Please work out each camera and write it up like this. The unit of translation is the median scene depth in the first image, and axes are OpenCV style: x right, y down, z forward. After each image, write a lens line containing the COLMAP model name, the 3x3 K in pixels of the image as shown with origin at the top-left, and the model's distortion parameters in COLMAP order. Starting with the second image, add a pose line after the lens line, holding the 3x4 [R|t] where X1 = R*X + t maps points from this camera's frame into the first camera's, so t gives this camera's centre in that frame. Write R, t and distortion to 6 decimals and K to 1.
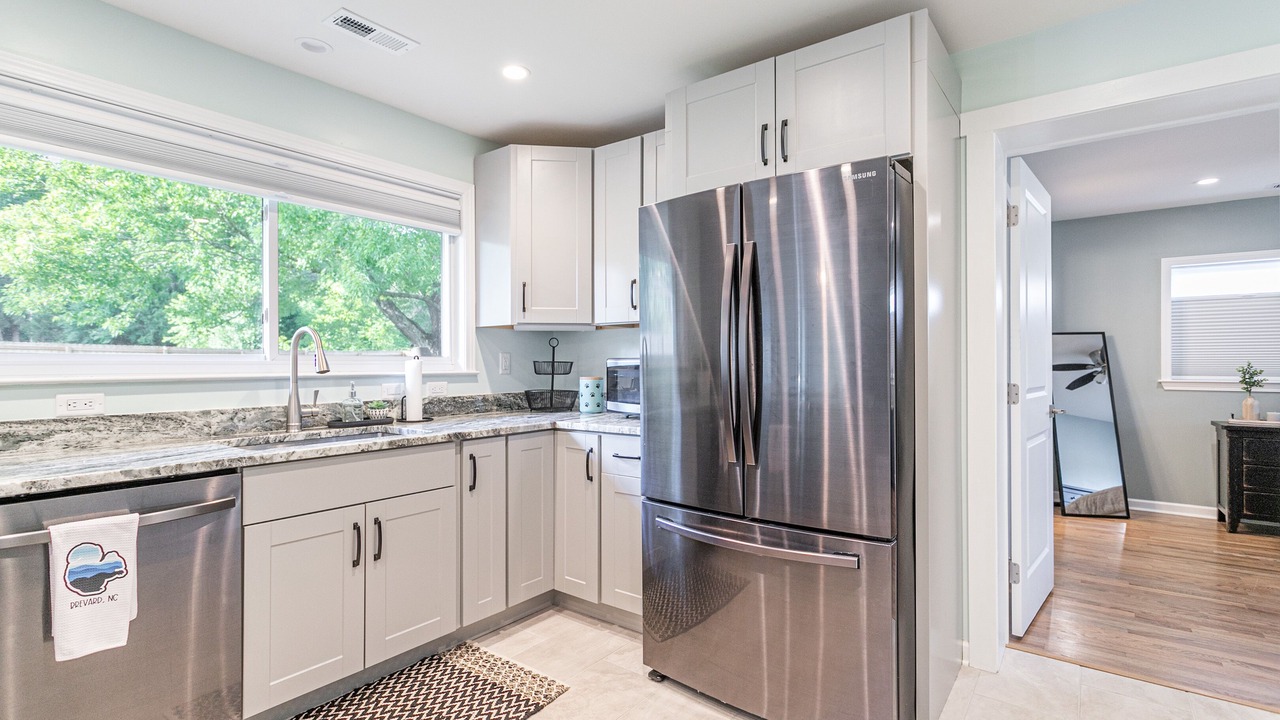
lens RADIAL K [[600.8, 0, 643.1], [0, 600.8, 360.7], [0, 0, 1]] dist [-0.000077, 0.001605]
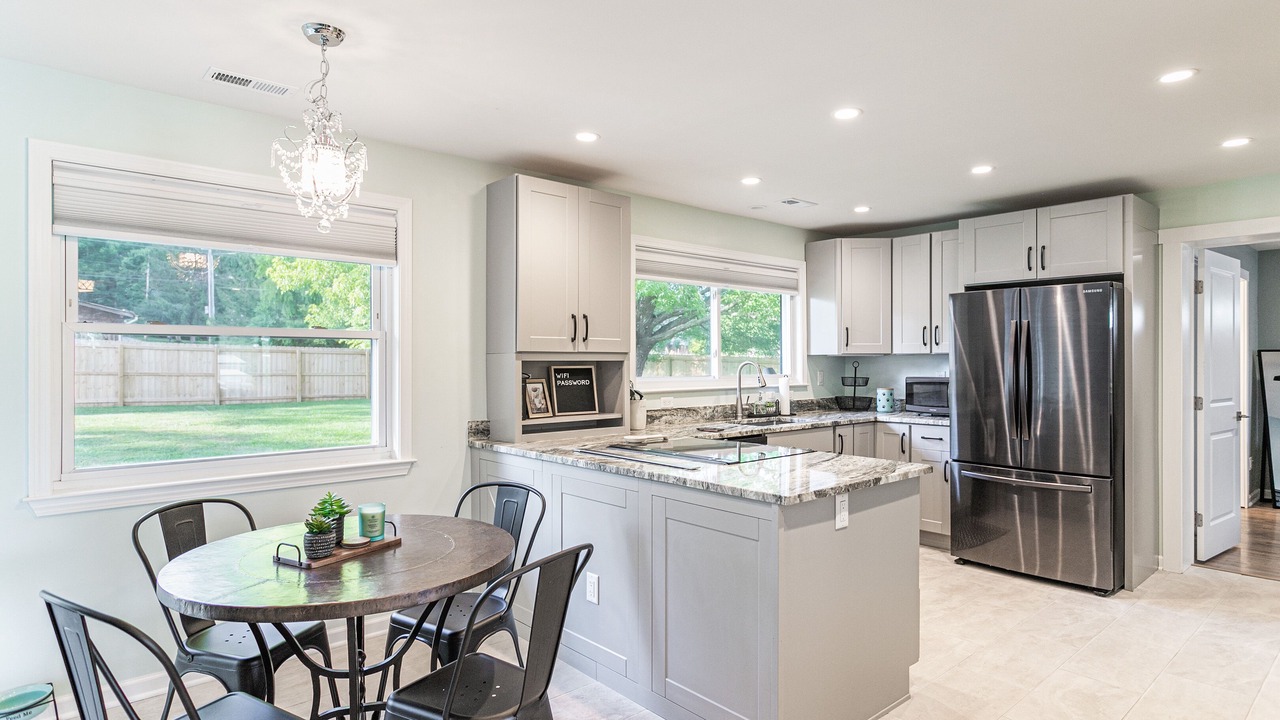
lens RADIAL K [[689.2, 0, 642.6], [0, 689.2, 361.4], [0, 0, 1]] dist [0.004849, -0.004211]
pose [[0.979318, 0.001641, -0.202320, -0.381457], [-0.000738, 0.999989, 0.004541, -0.054032], [0.202326, -0.004298, 0.979309, -0.921318]]
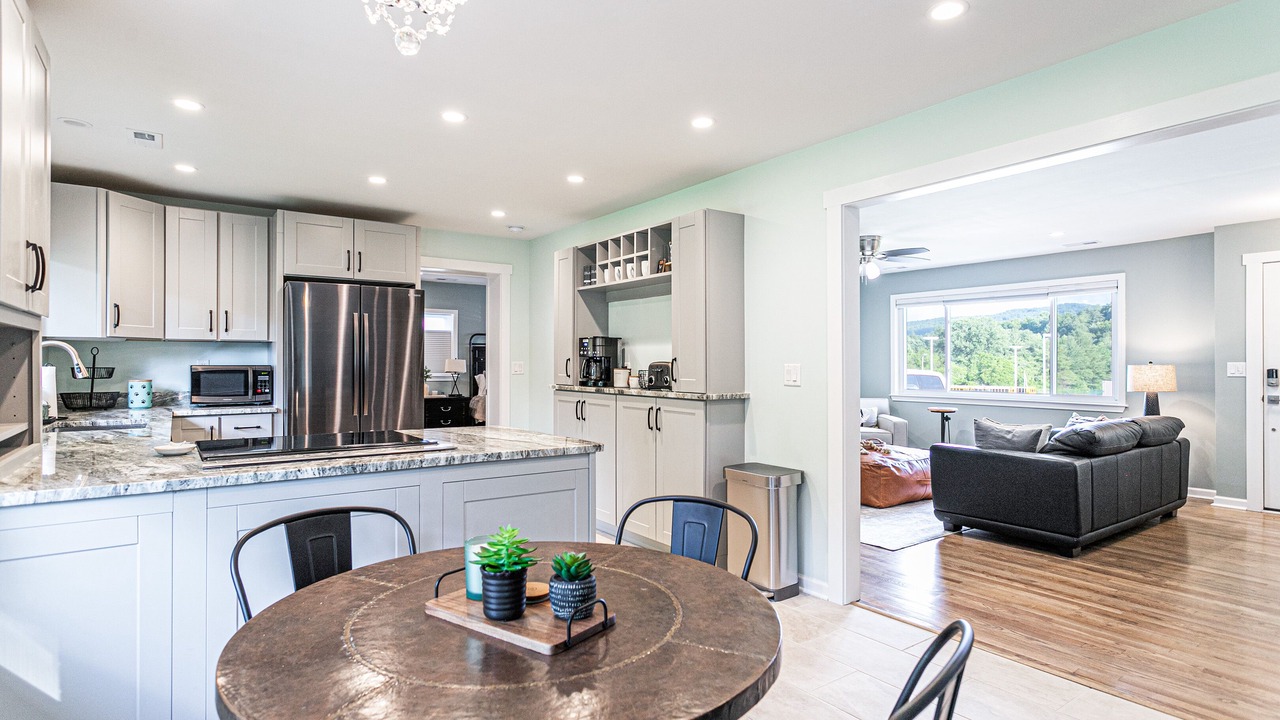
lens RADIAL K [[650.8, 0, 640.7], [0, 650.8, 359.1], [0, 0, 1]] dist [0.000203, 0.000785]
pose [[0.301786, 0.008225, 0.953340, -1.230157], [-0.004206, 0.999965, -0.007296, -0.012668], [-0.953366, -0.001808, 0.301810, -0.463152]]
